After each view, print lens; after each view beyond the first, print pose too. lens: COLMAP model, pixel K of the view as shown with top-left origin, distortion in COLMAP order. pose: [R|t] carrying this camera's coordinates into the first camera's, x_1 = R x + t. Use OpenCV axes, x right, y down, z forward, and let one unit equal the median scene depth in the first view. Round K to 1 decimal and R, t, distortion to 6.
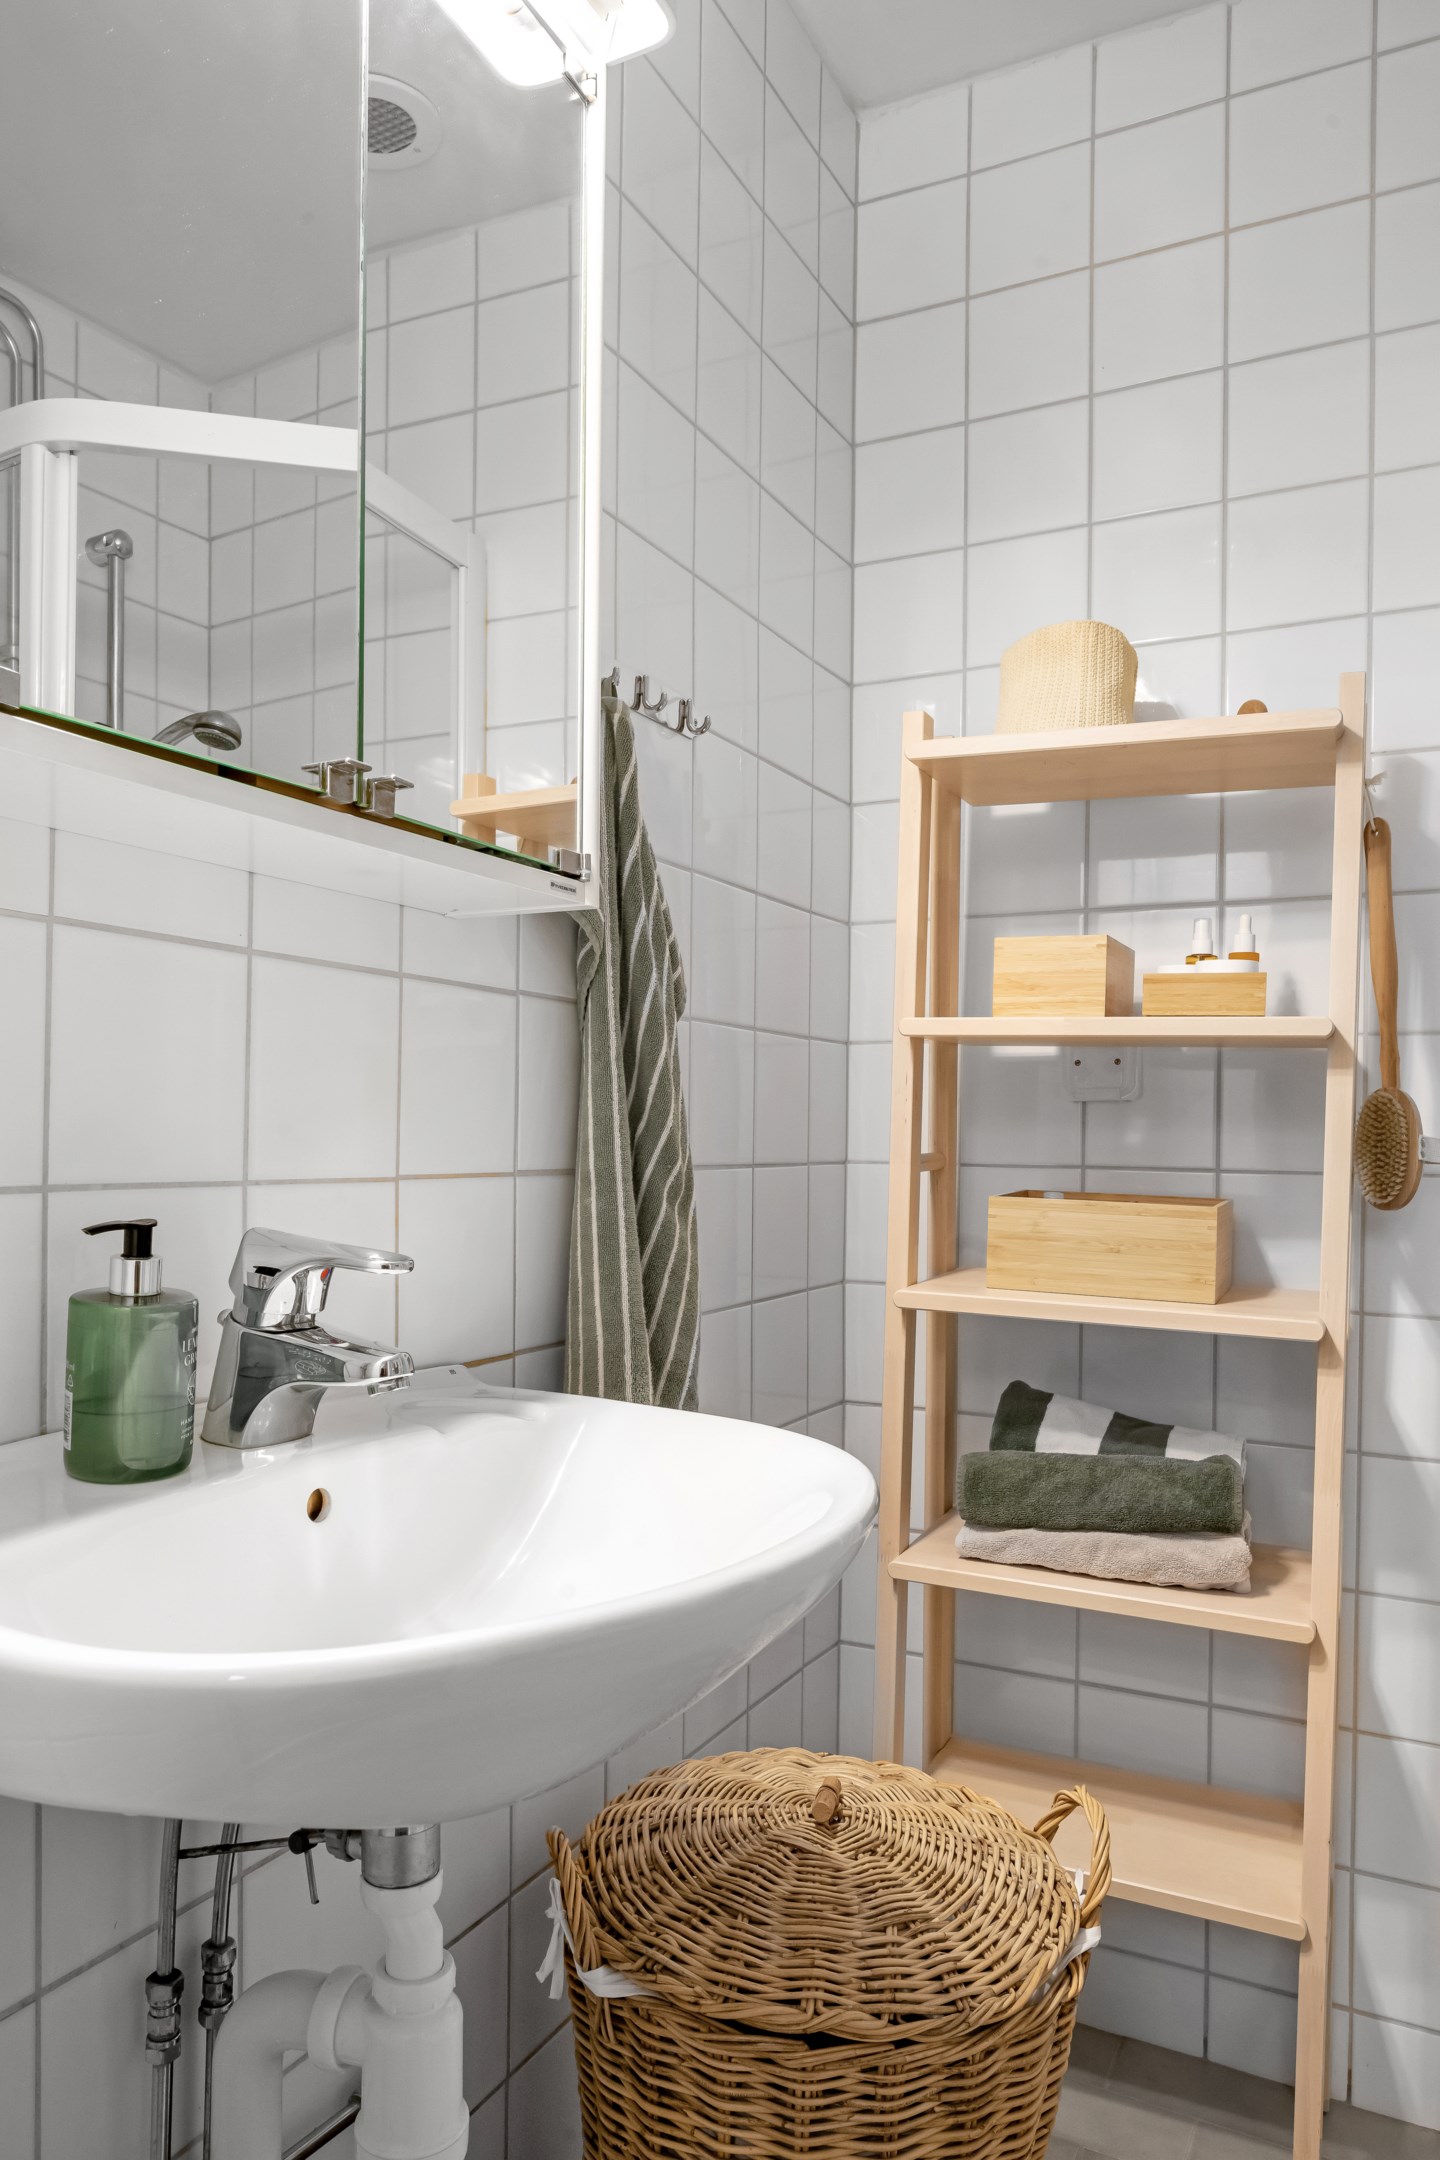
lens RADIAL K [[1480.2, 0, 722.0], [0, 1480.2, 1135.8], [0, 0, 1]] dist [-0.001381, 0.000731]
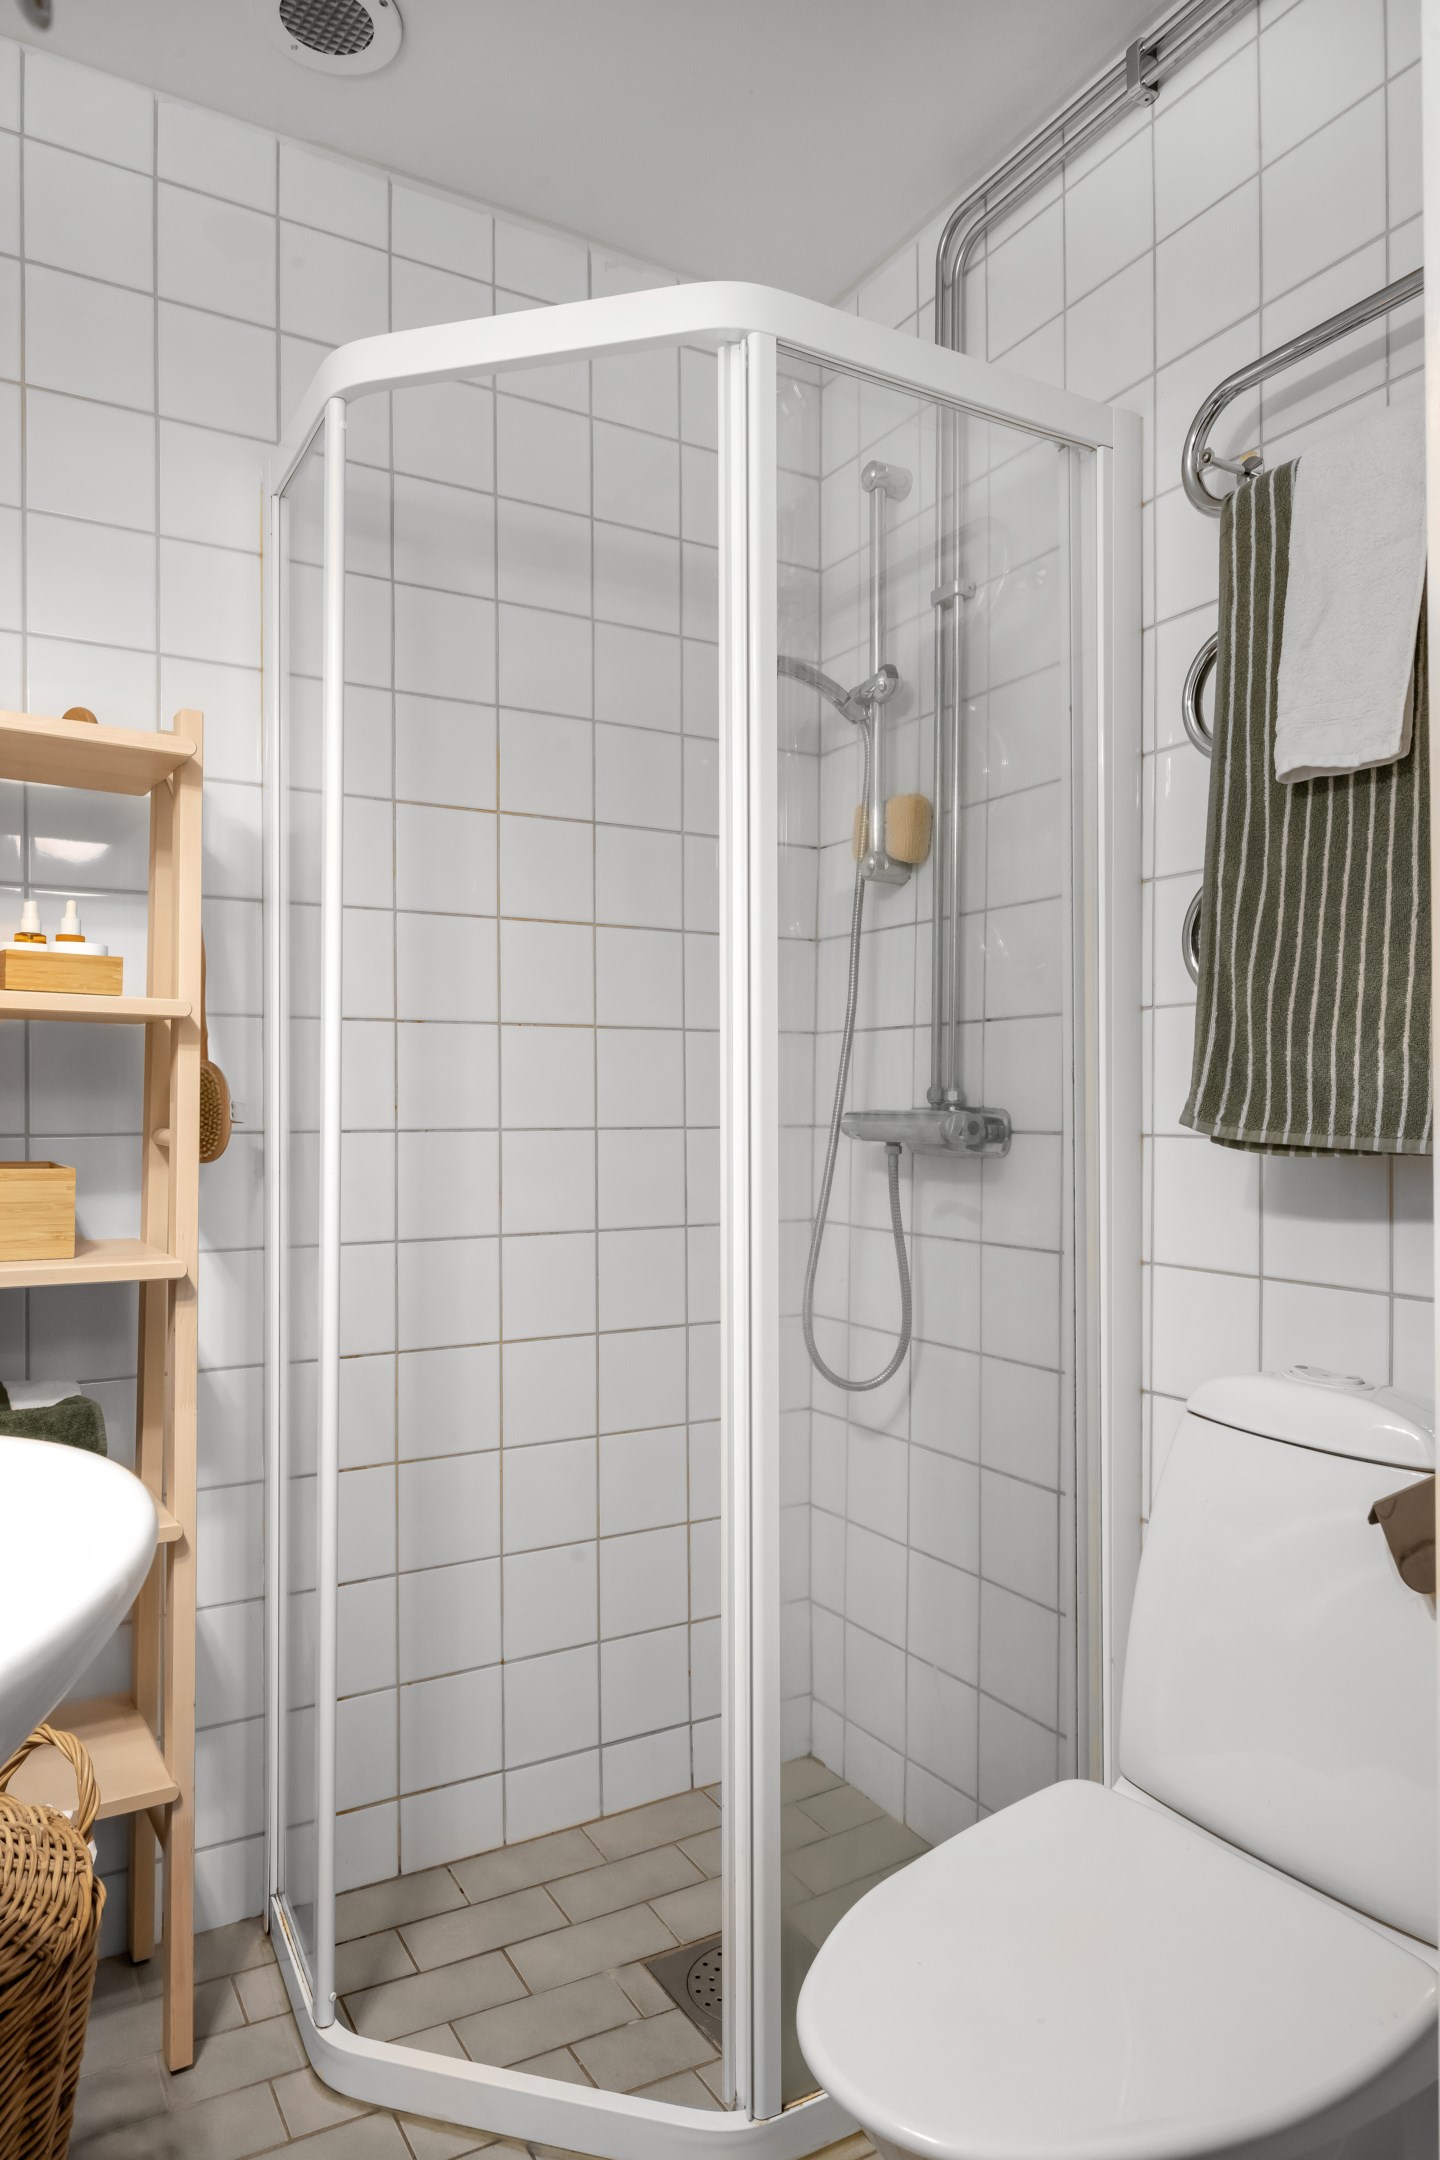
lens RADIAL K [[1367.5, 0, 720.0], [0, 1367.5, 1080.0], [0, 0, 1]] dist [0.000308, 0.000972]
pose [[0.543466, -0.003357, 0.839425, -0.264269], [0.013526, 0.999897, -0.004759, -0.006187], [-0.839322, 0.013940, 0.543455, 0.055392]]
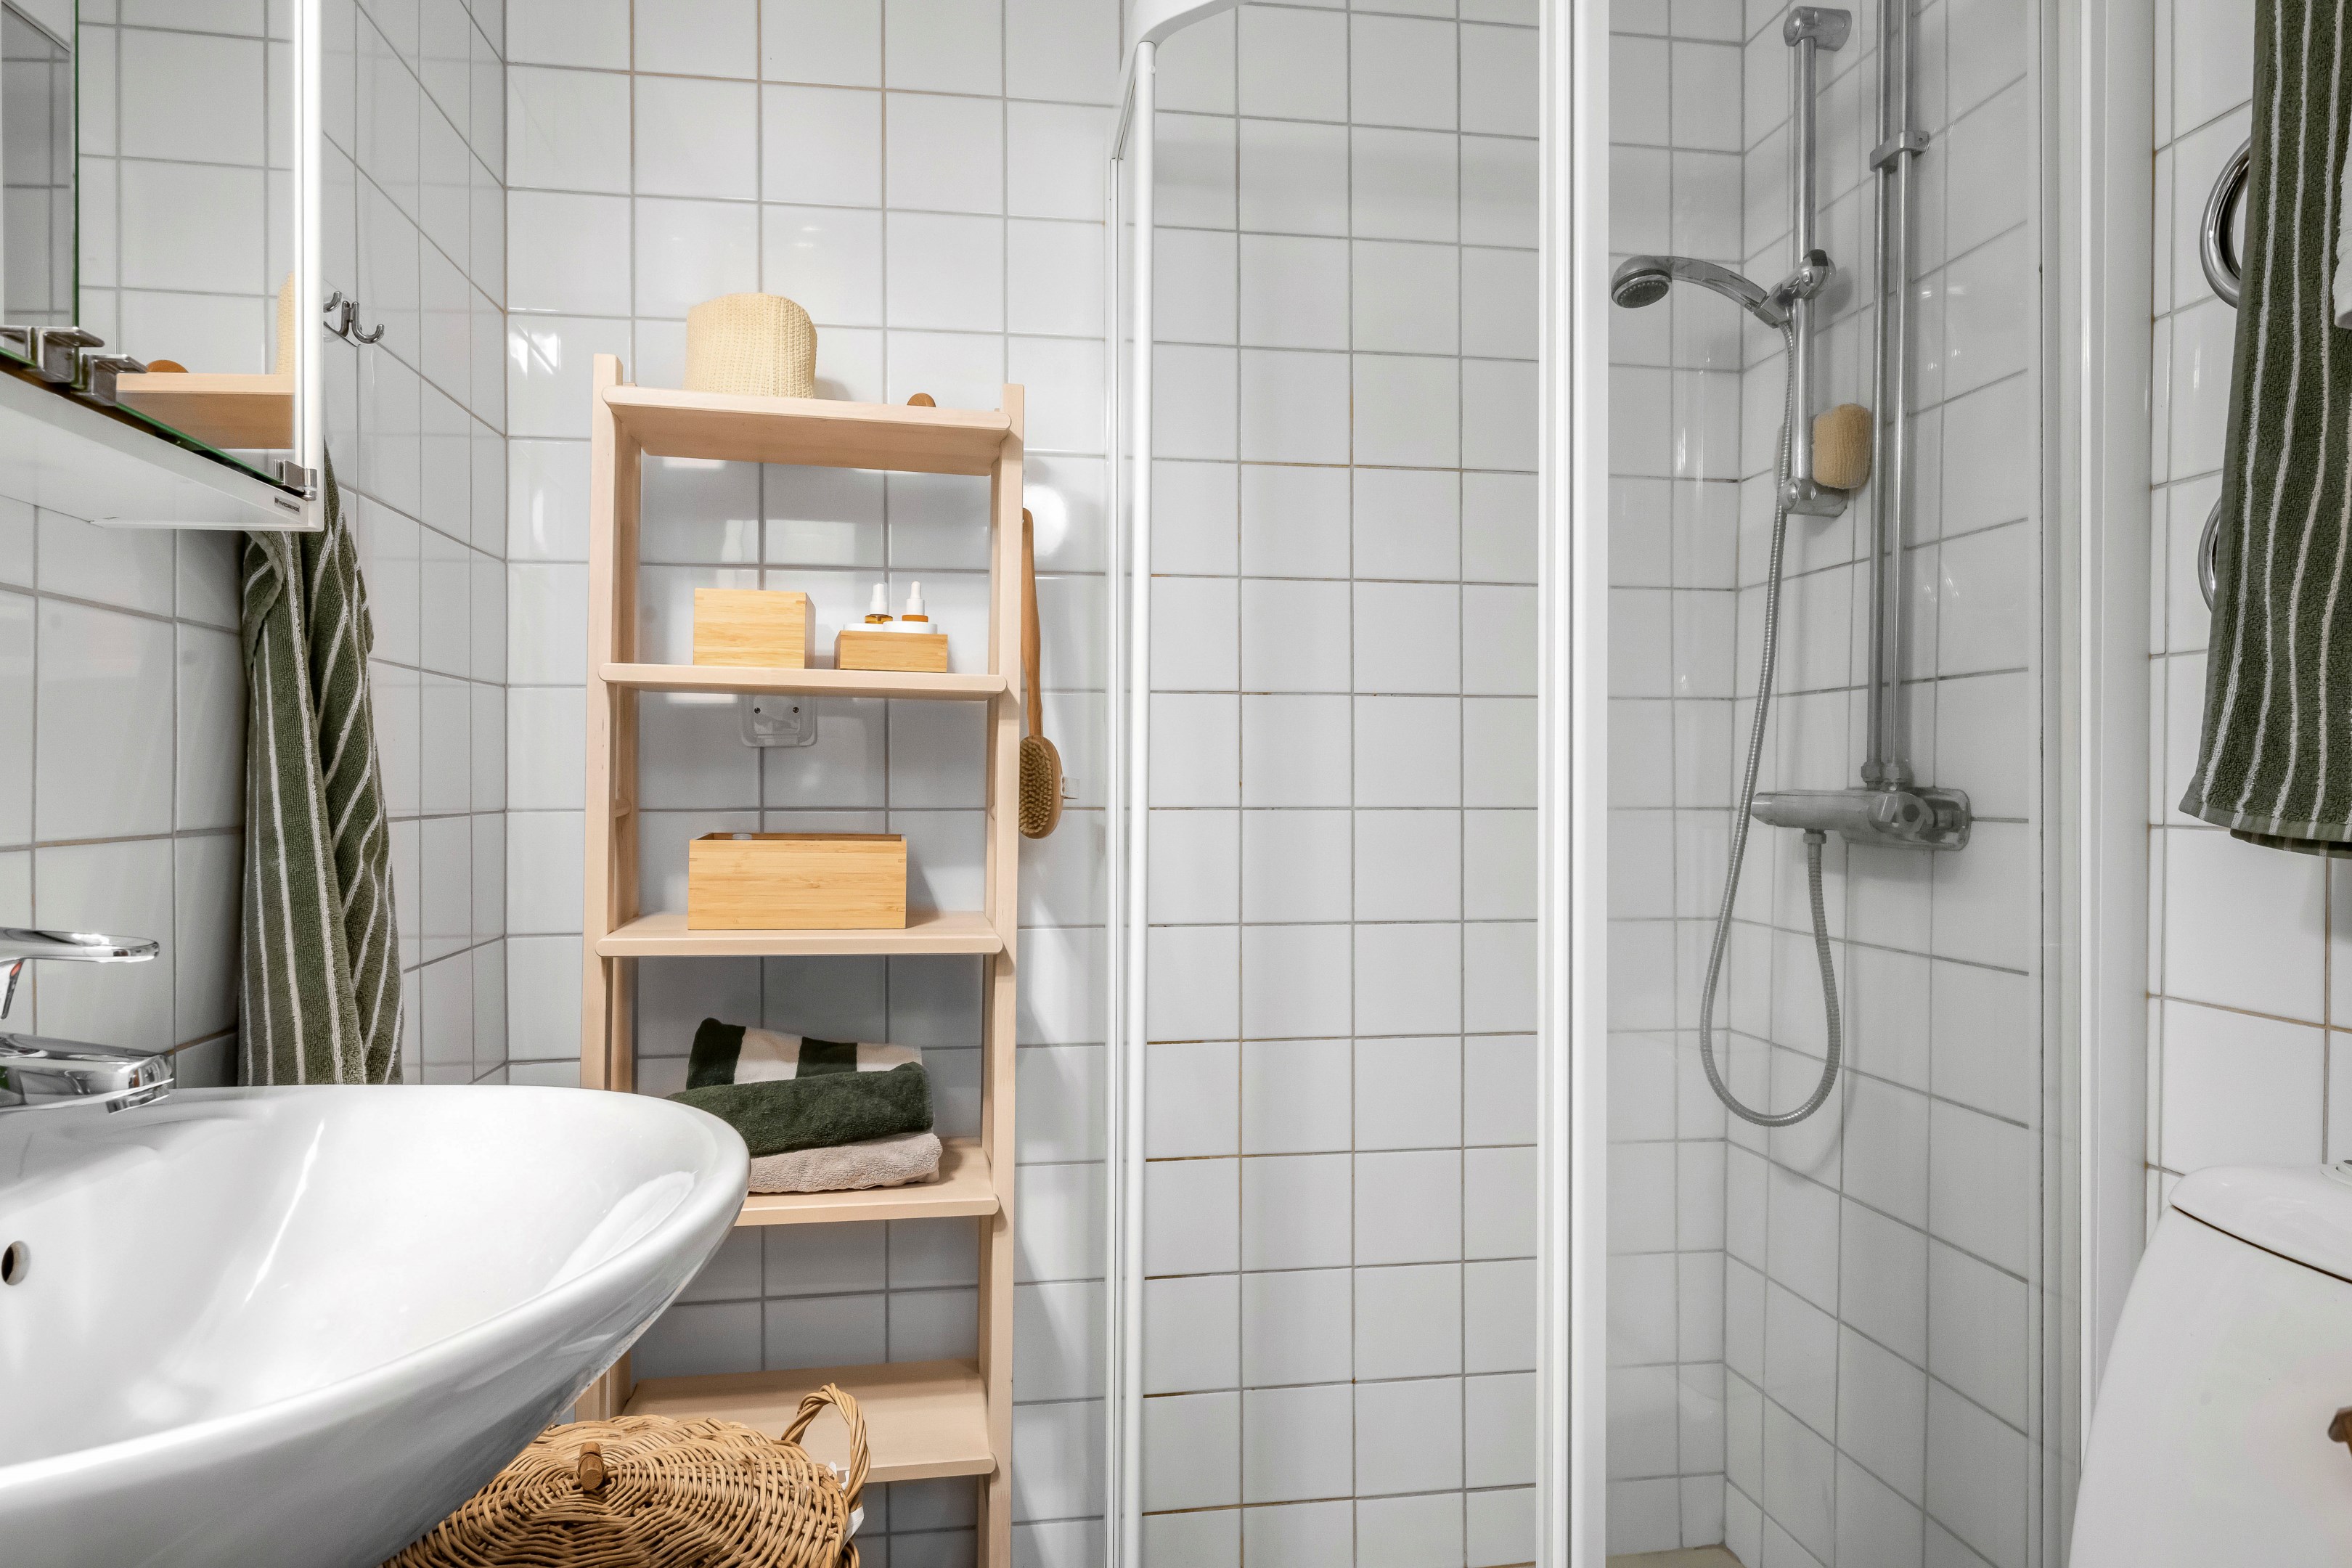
lens RADIAL K [[1402.1, 0, 1176.2], [0, 1402.1, 767.7], [0, 0, 1]] dist [0.000187, 0.000048]
pose [[0.814287, -0.009327, 0.580388, -0.119722], [0.013034, 0.999913, -0.002217, -0.003044], [-0.580317, 0.009370, 0.814337, 0.017152]]
